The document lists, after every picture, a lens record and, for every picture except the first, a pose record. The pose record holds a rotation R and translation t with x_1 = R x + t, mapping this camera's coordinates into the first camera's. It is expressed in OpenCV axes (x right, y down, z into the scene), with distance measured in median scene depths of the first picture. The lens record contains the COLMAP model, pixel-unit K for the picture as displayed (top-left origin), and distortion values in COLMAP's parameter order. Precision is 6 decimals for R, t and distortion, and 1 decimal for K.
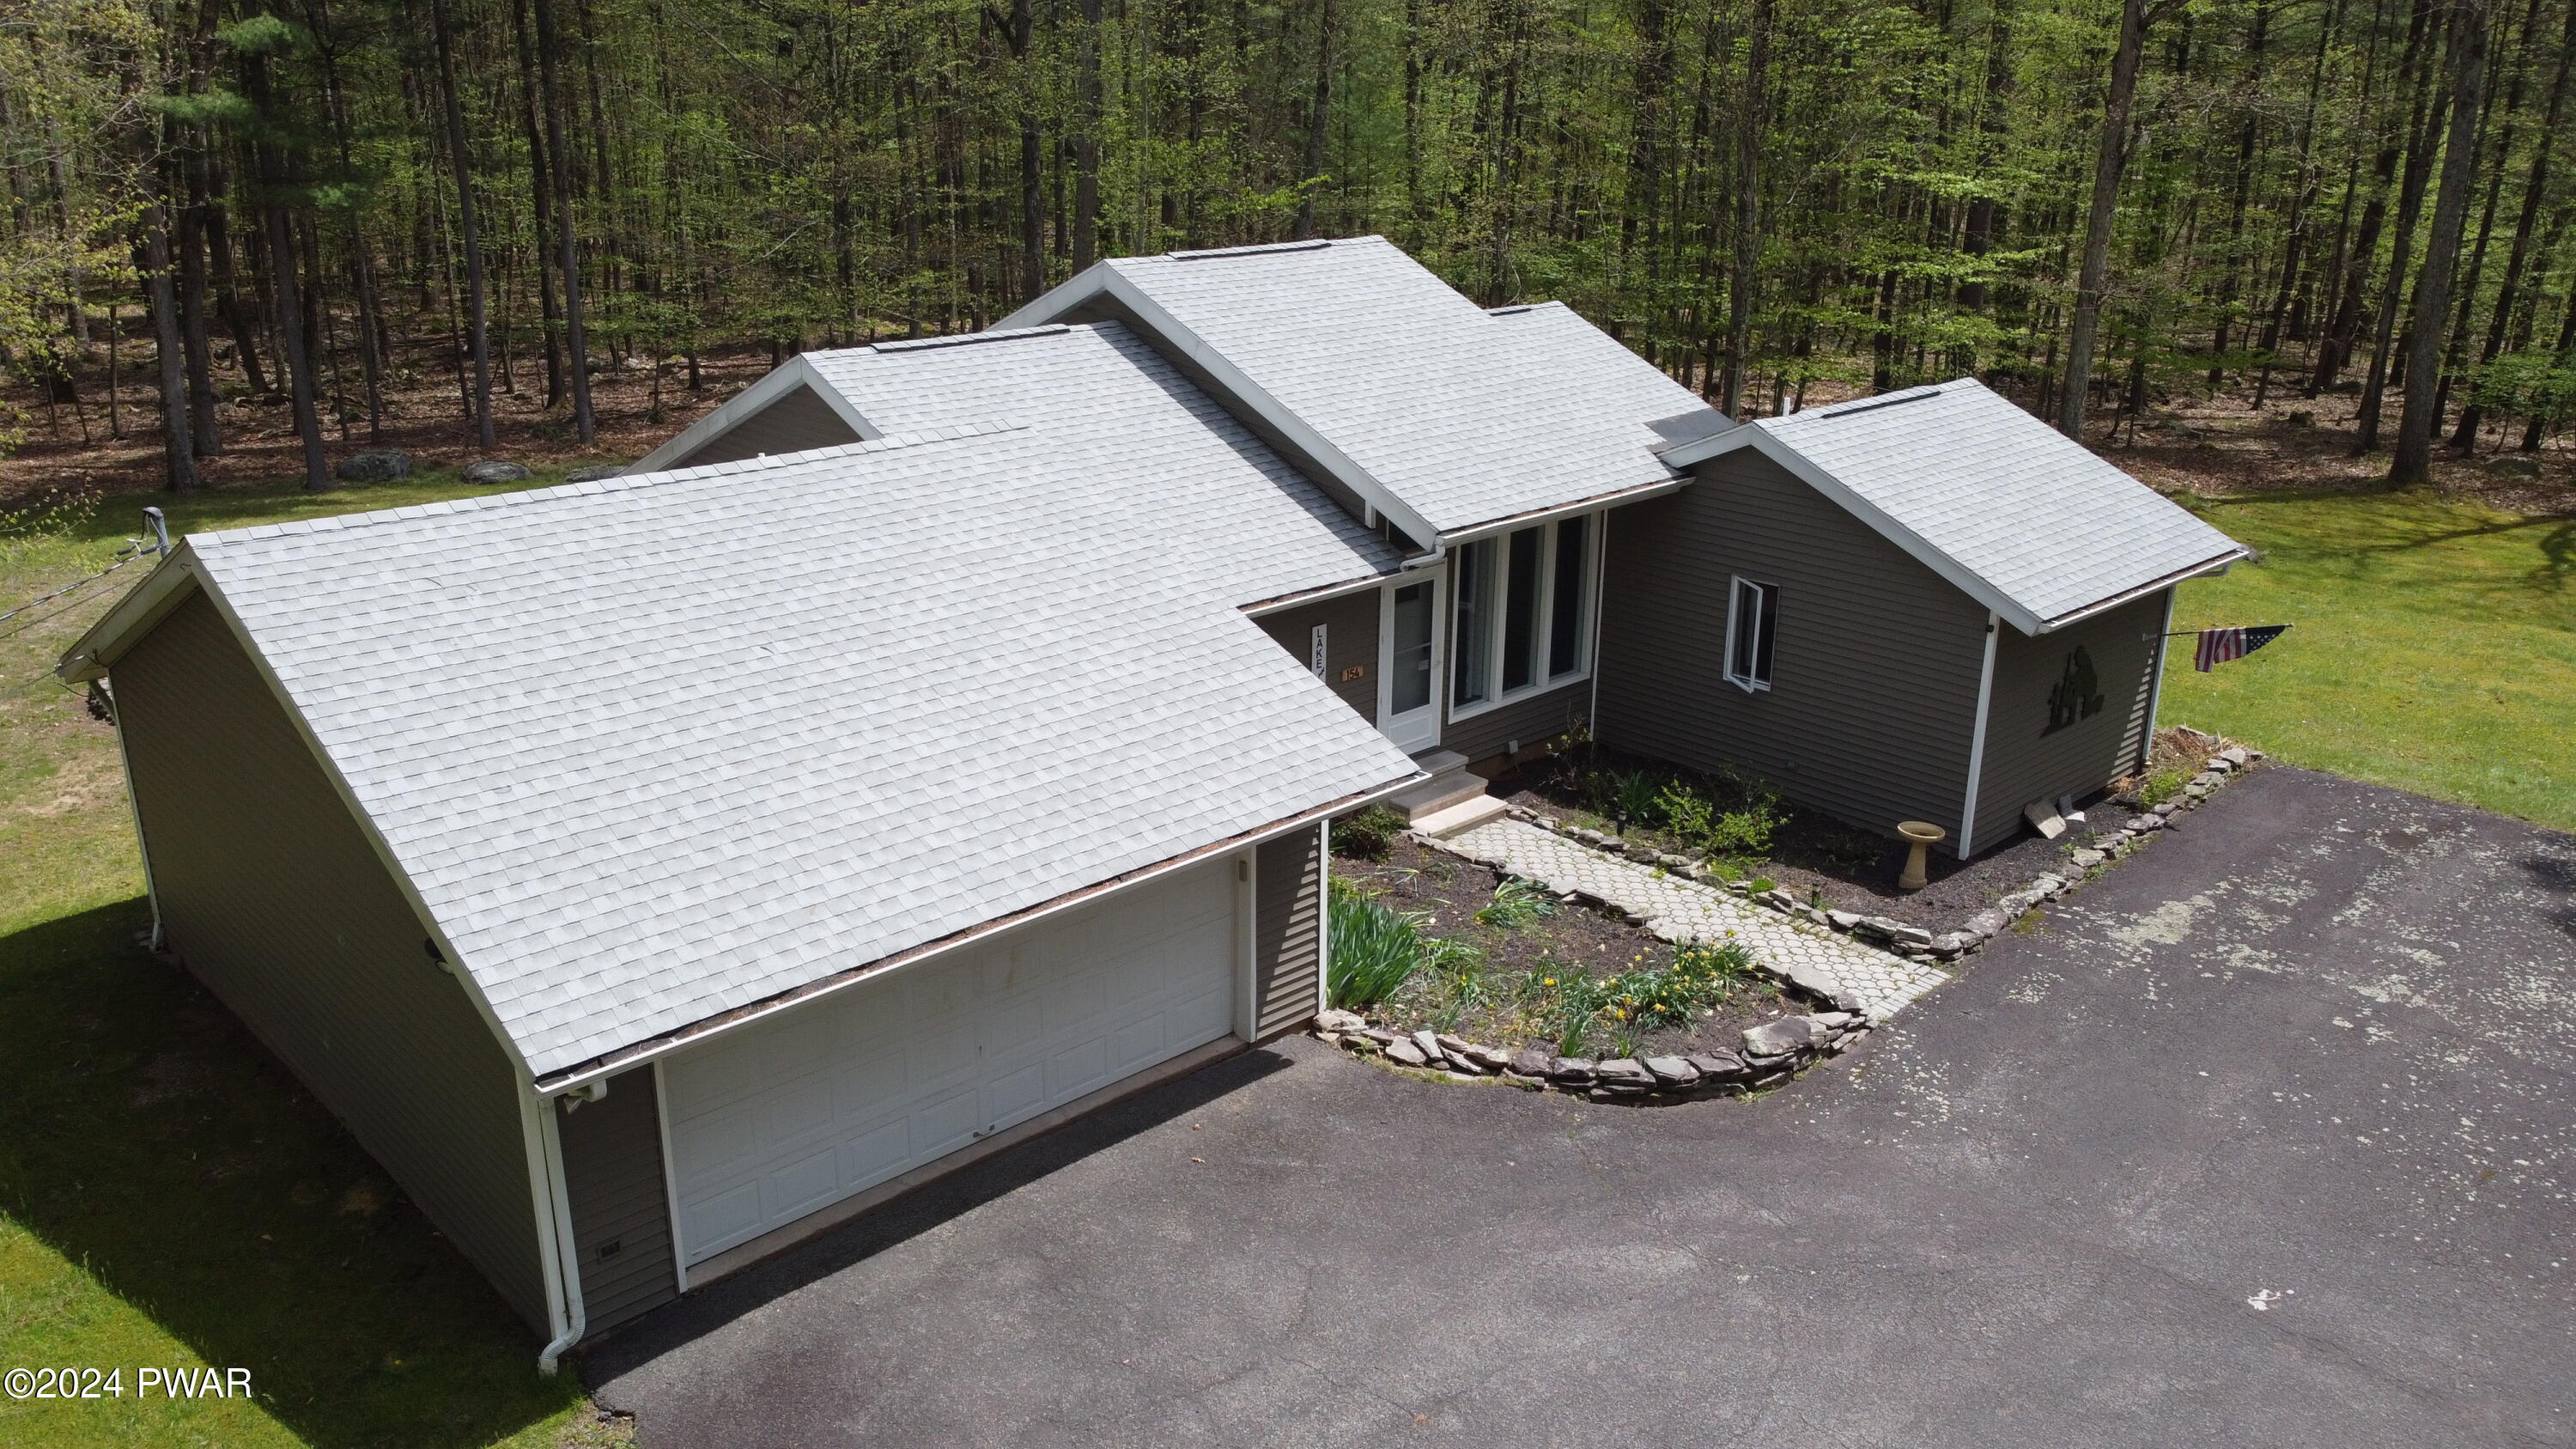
lens RADIAL K [[1956.0, 0, 1274.7], [0, 1956.0, 728.0], [0, 0, 1]] dist [0.006208, -0.005812]
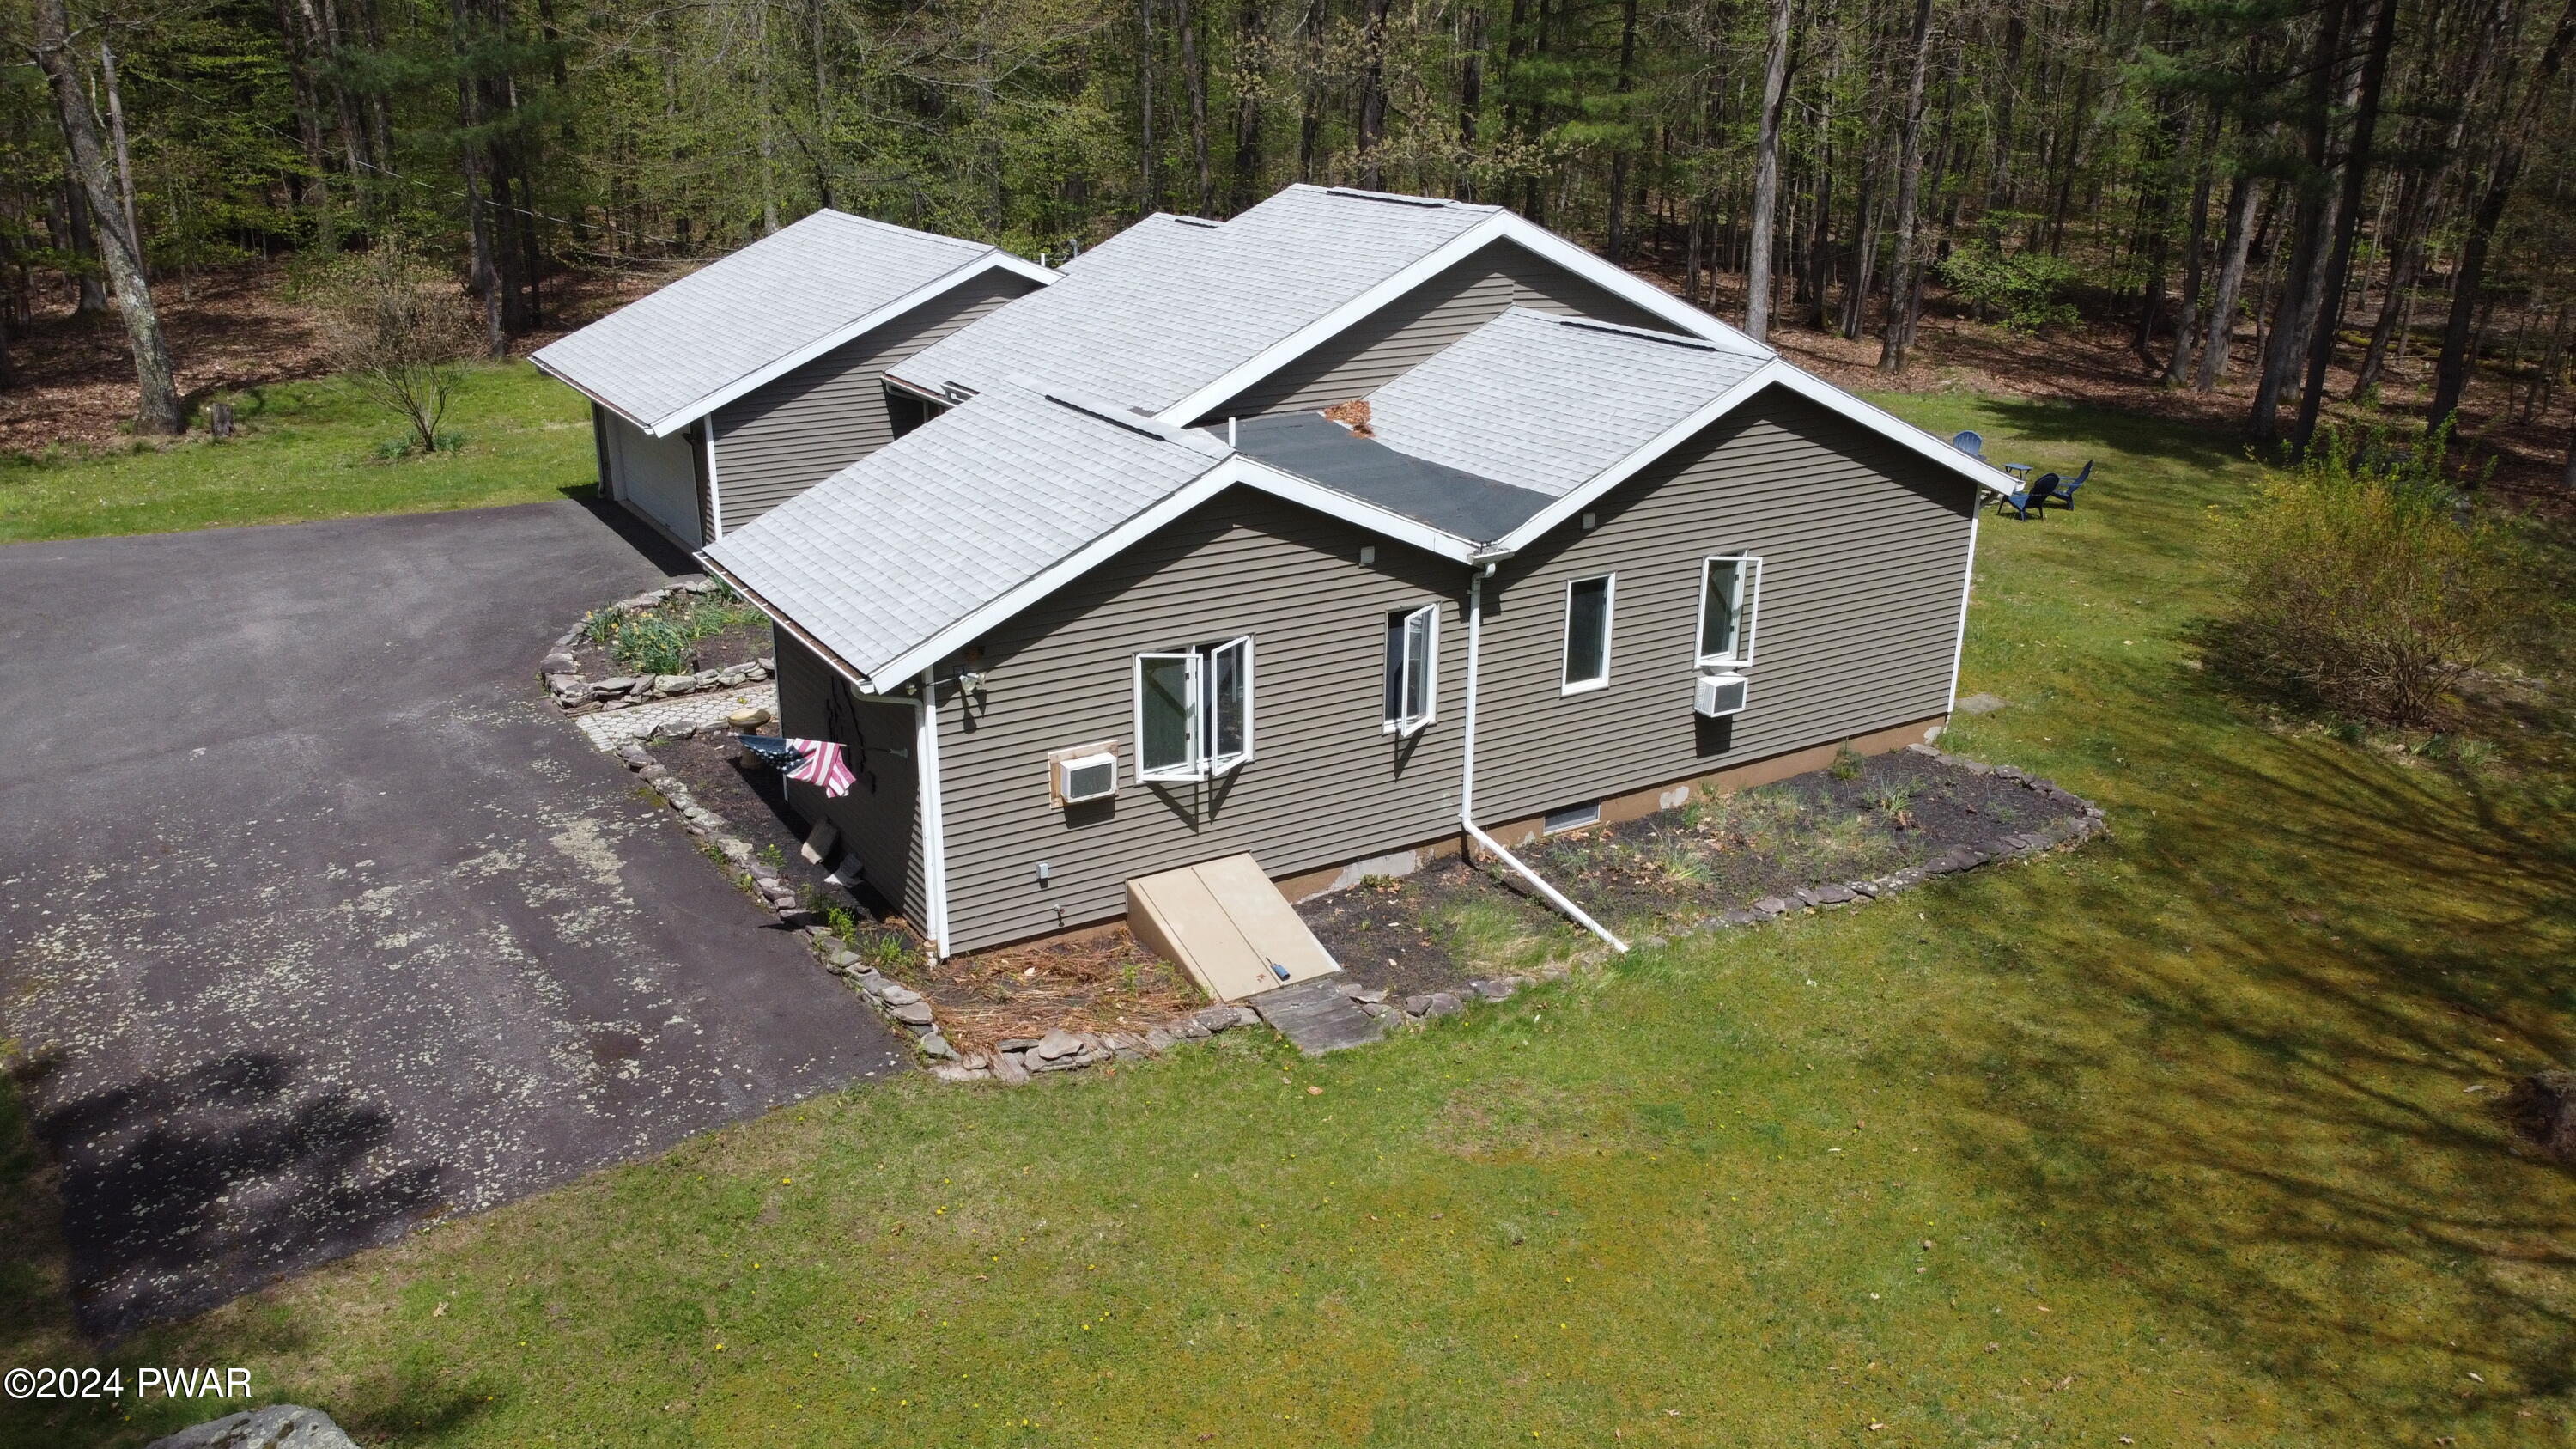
lens RADIAL K [[1956.0, 0, 1290.8], [0, 1956.0, 739.0], [0, 0, 1]] dist [0.006208, -0.005812]
pose [[-0.195179, 0.330846, -0.923280, 1.533085], [-0.329202, 0.864670, 0.379436, -0.538000], [0.923867, 0.378004, -0.059850, 1.614875]]
